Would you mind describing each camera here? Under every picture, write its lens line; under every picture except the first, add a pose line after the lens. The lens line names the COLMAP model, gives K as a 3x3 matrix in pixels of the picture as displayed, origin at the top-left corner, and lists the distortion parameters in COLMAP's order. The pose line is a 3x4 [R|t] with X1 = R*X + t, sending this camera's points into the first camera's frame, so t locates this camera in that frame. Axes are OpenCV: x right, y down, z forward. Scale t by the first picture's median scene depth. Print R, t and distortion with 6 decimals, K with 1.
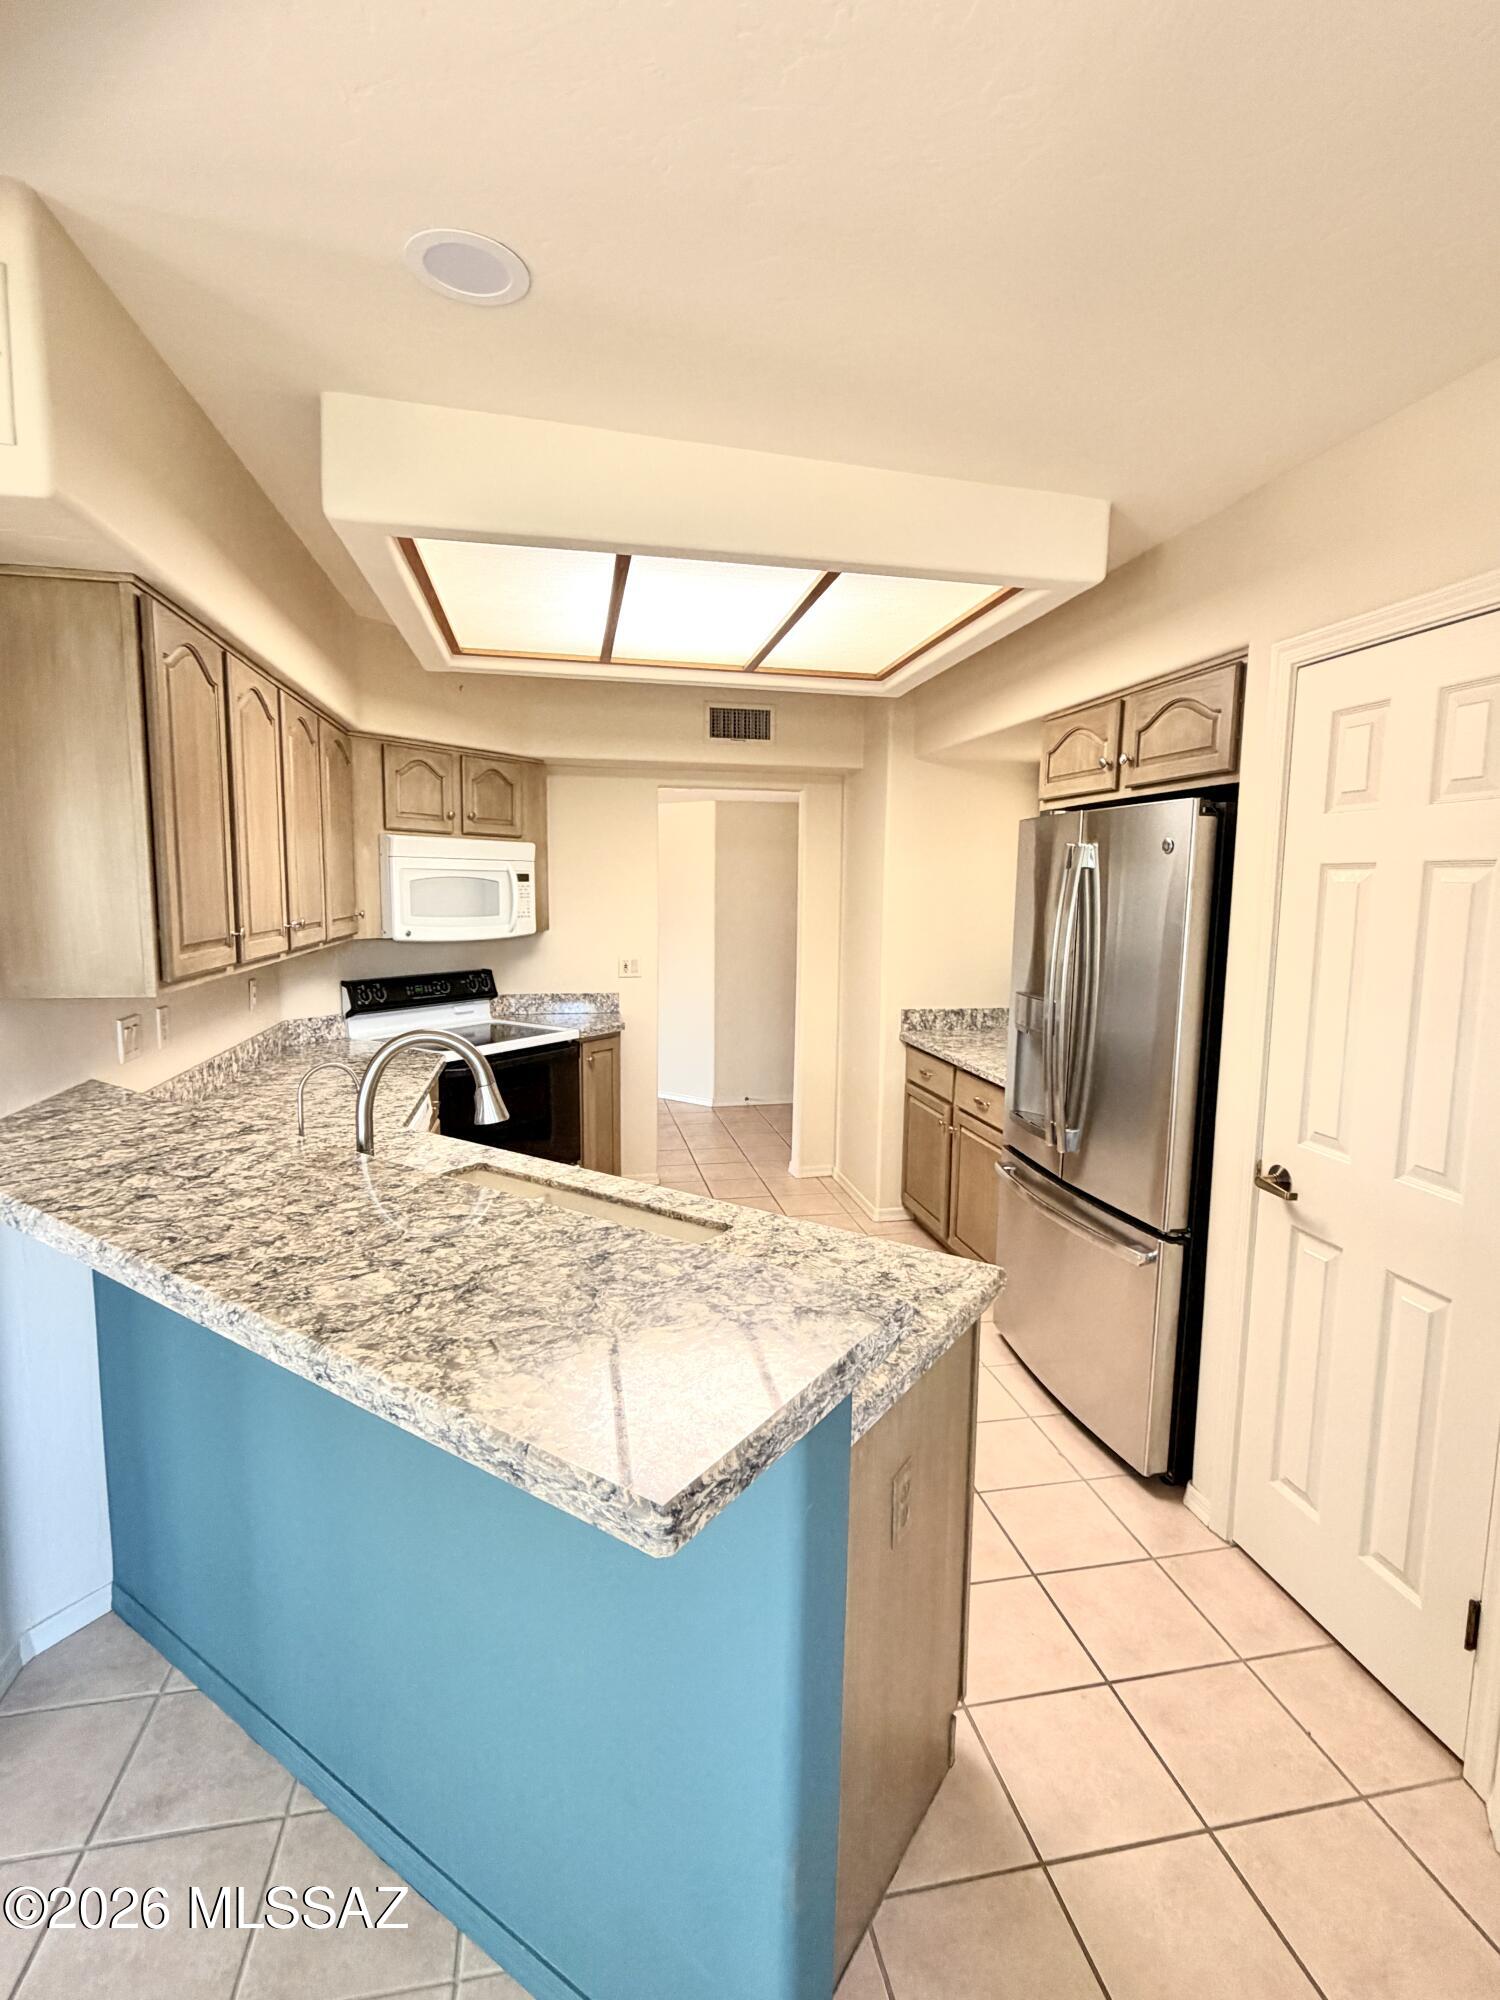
lens RADIAL K [[959.5, 0, 750.0], [0, 959.5, 996.0], [0, 0, 1]] dist [-0.003360, 0.001380]
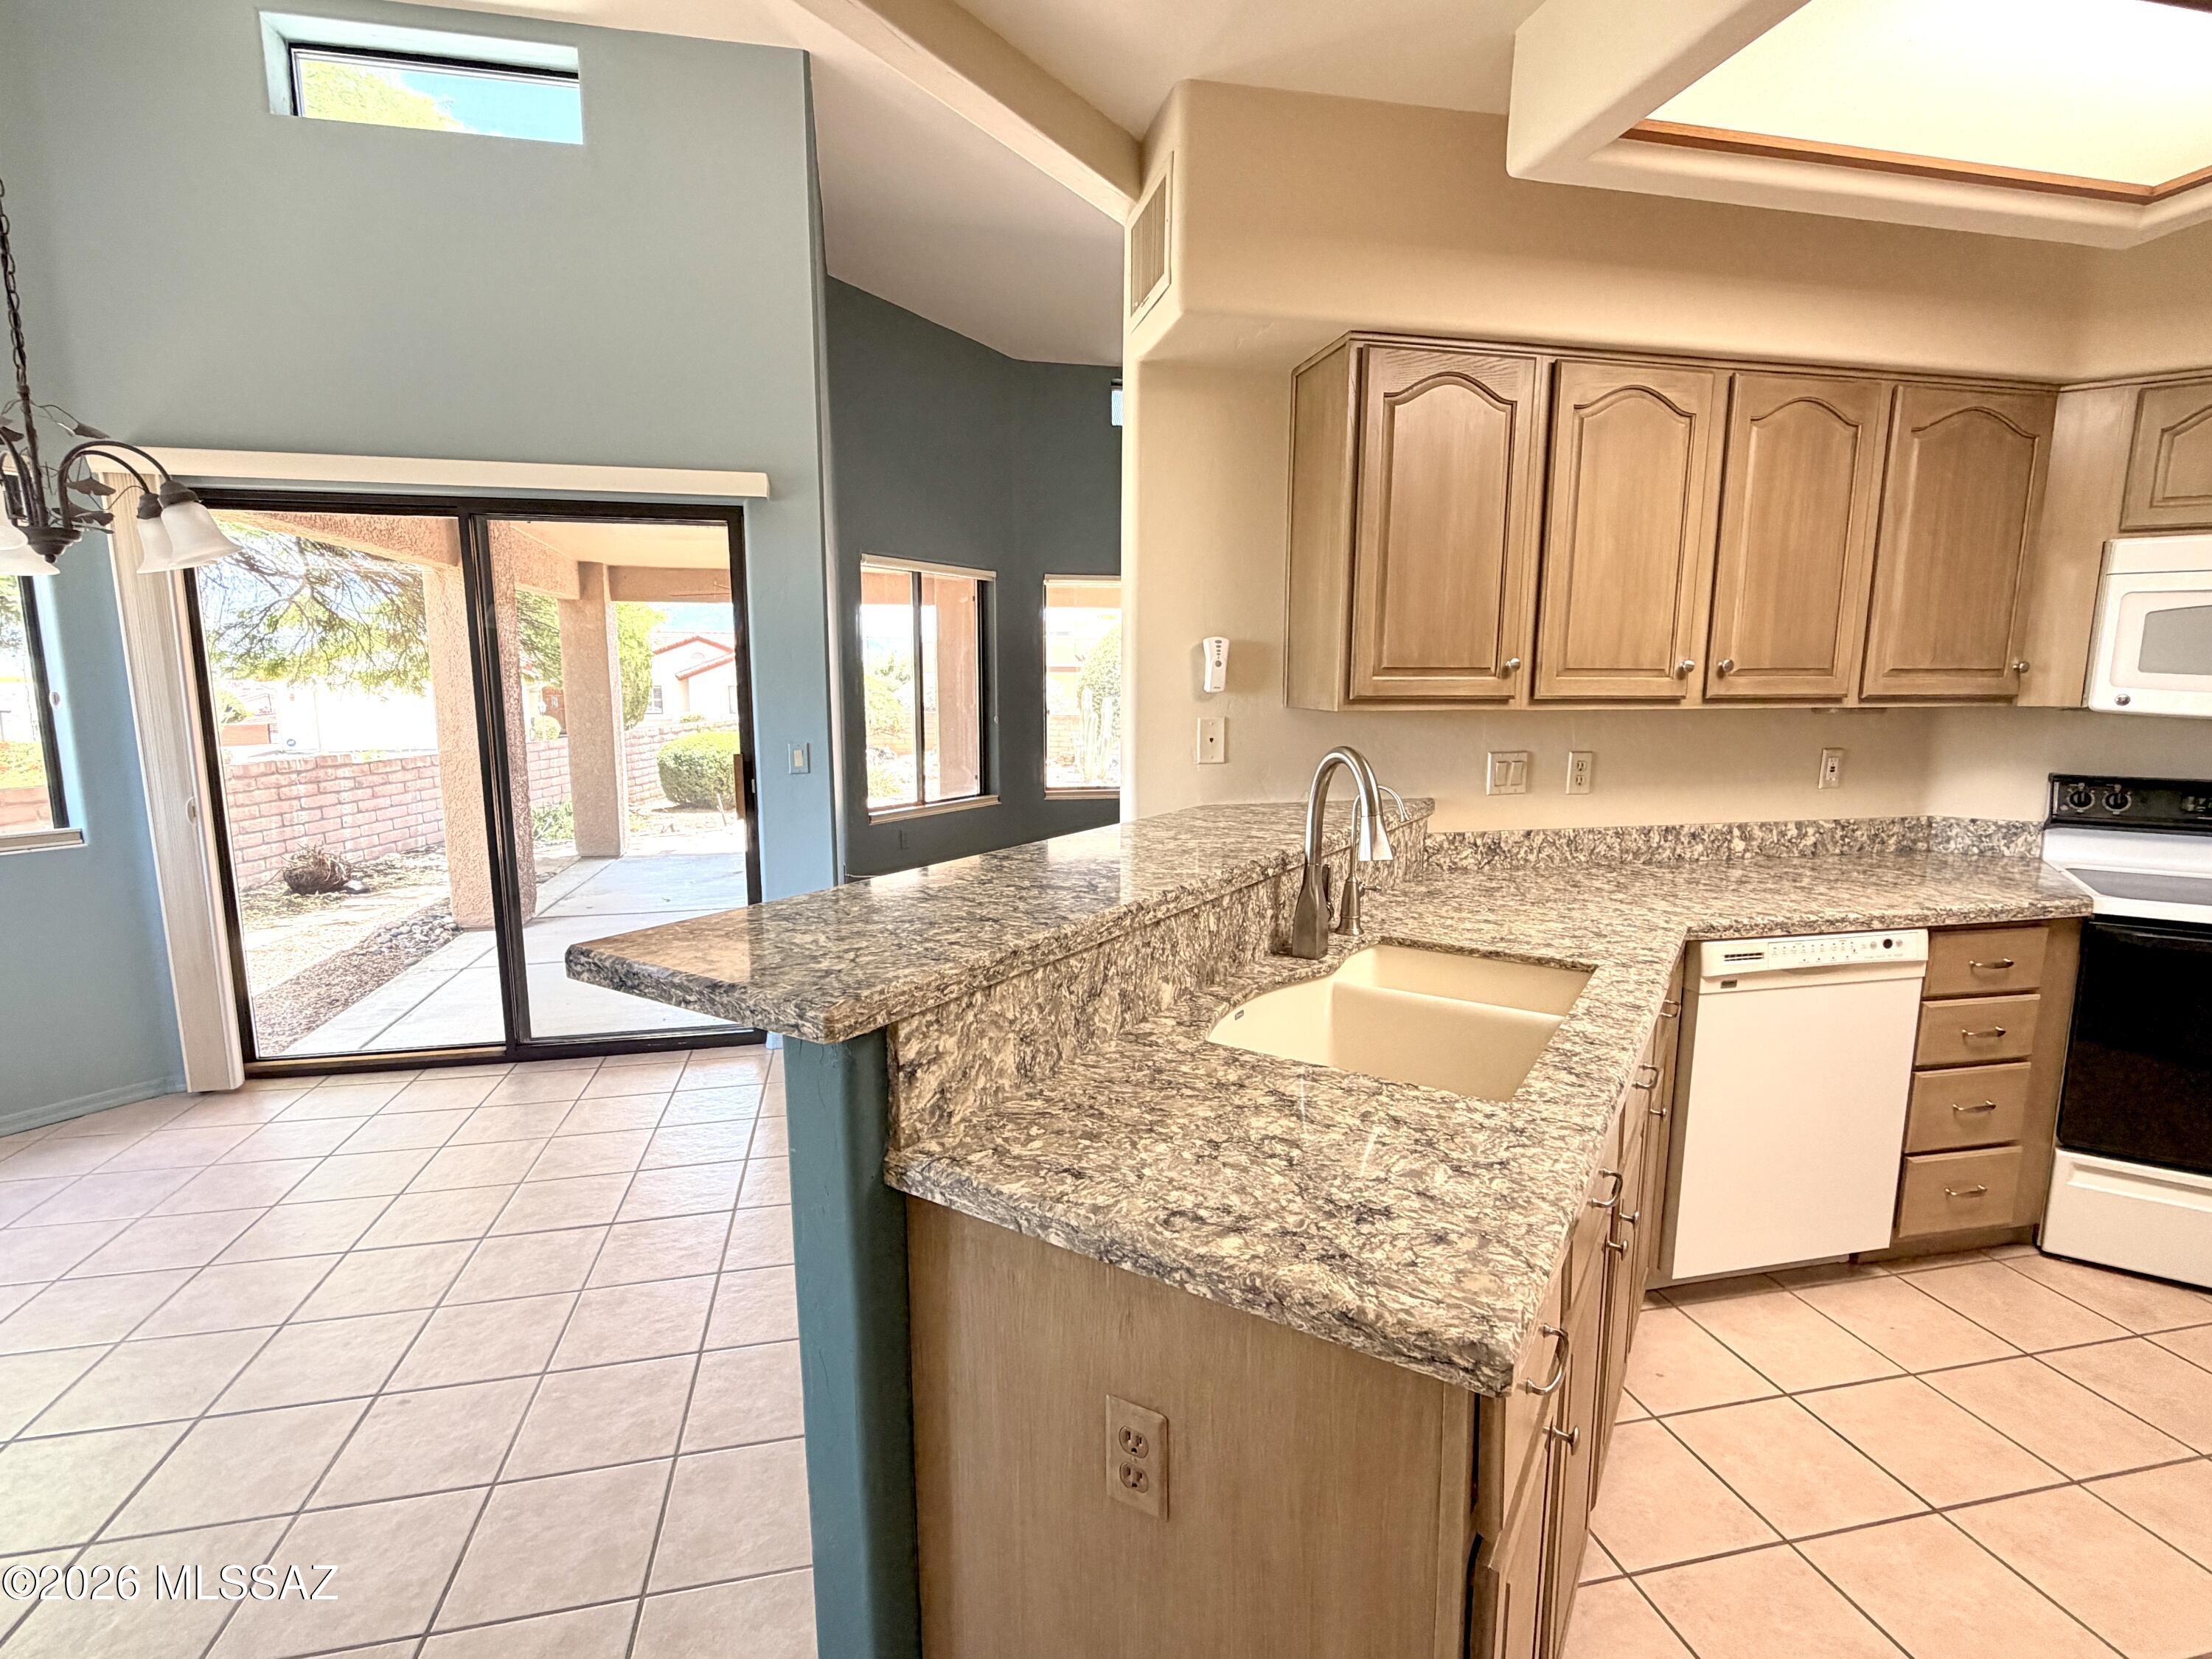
lens RADIAL K [[1061.2, 0, 1095.7], [0, 1061.2, 833.7], [0, 0, 1]] dist [-0.003360, 0.001380]
pose [[0.021227, 0.140011, -0.989922, 0.367952], [-0.117366, 0.983648, 0.136607, 0.003707], [0.992862, 0.113283, 0.037312, 0.401632]]
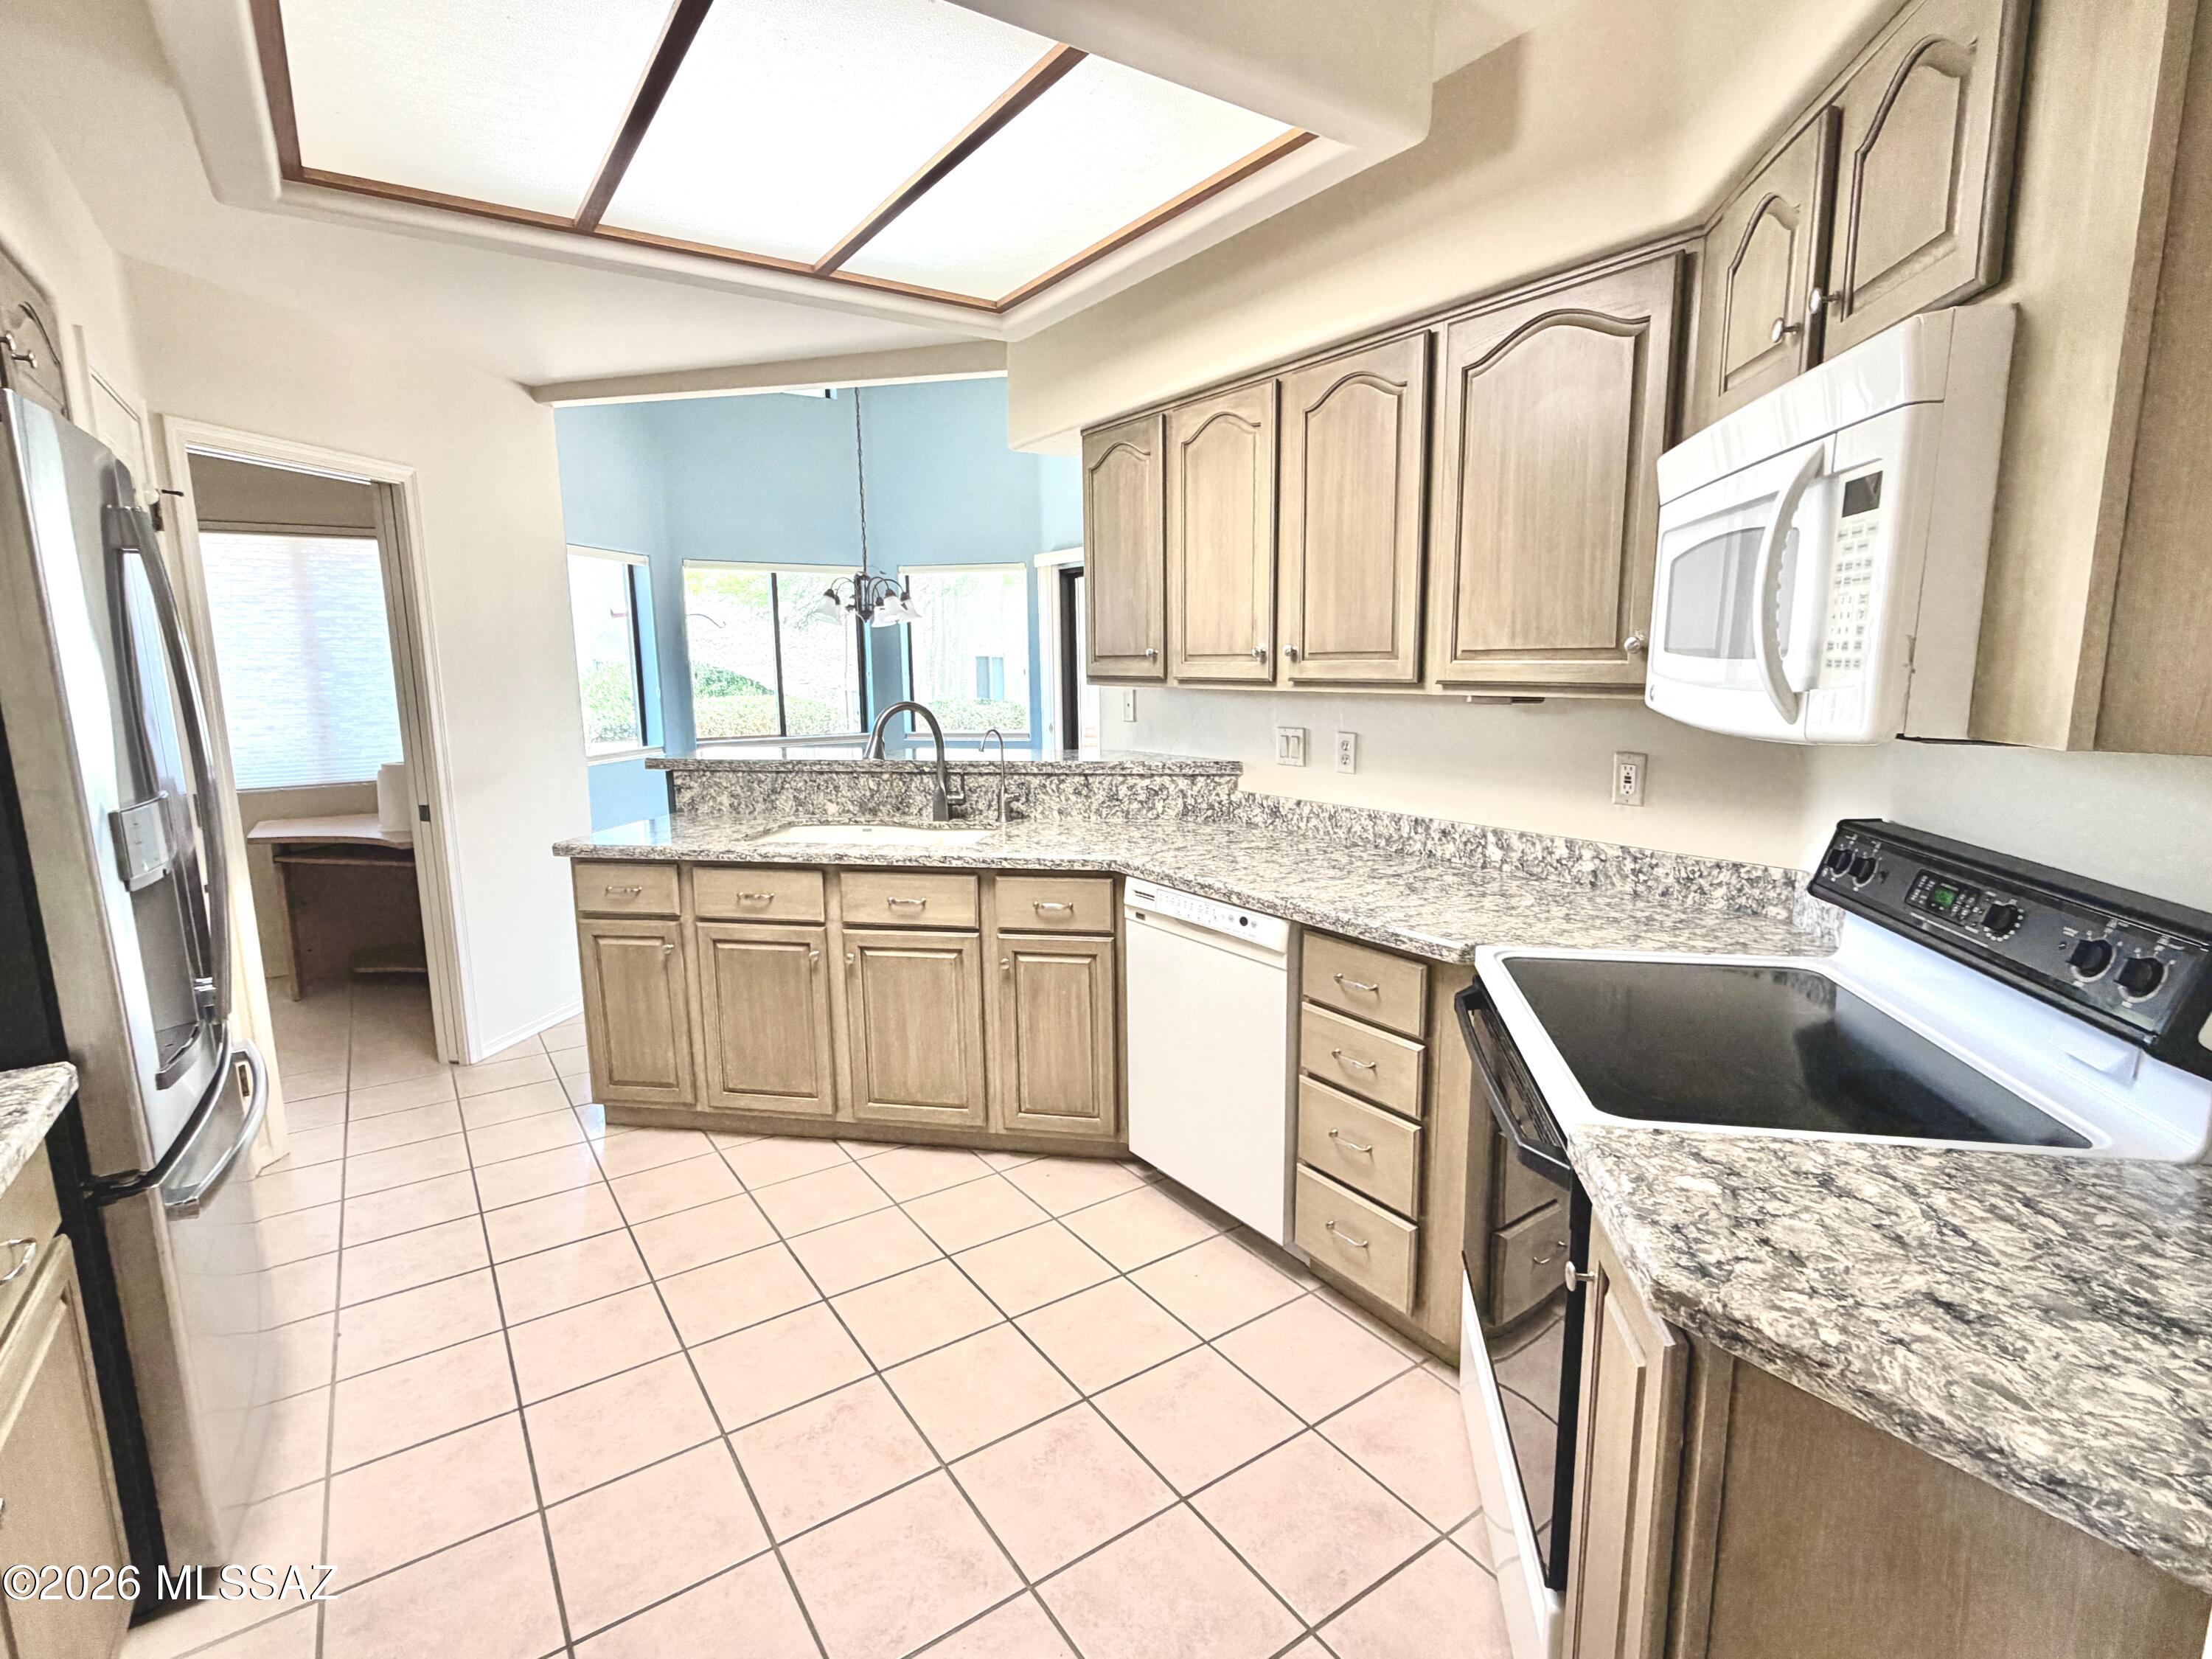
lens RADIAL K [[1061.2, 0, 1098.9], [0, 1061.2, 837.0], [0, 0, 1]] dist [-0.003360, 0.001380]
pose [[-0.920819, 0.067941, -0.384028, 0.047397], [-0.041073, 0.962337, 0.268738, -0.141992], [0.387822, 0.263232, -0.883347, 1.589684]]
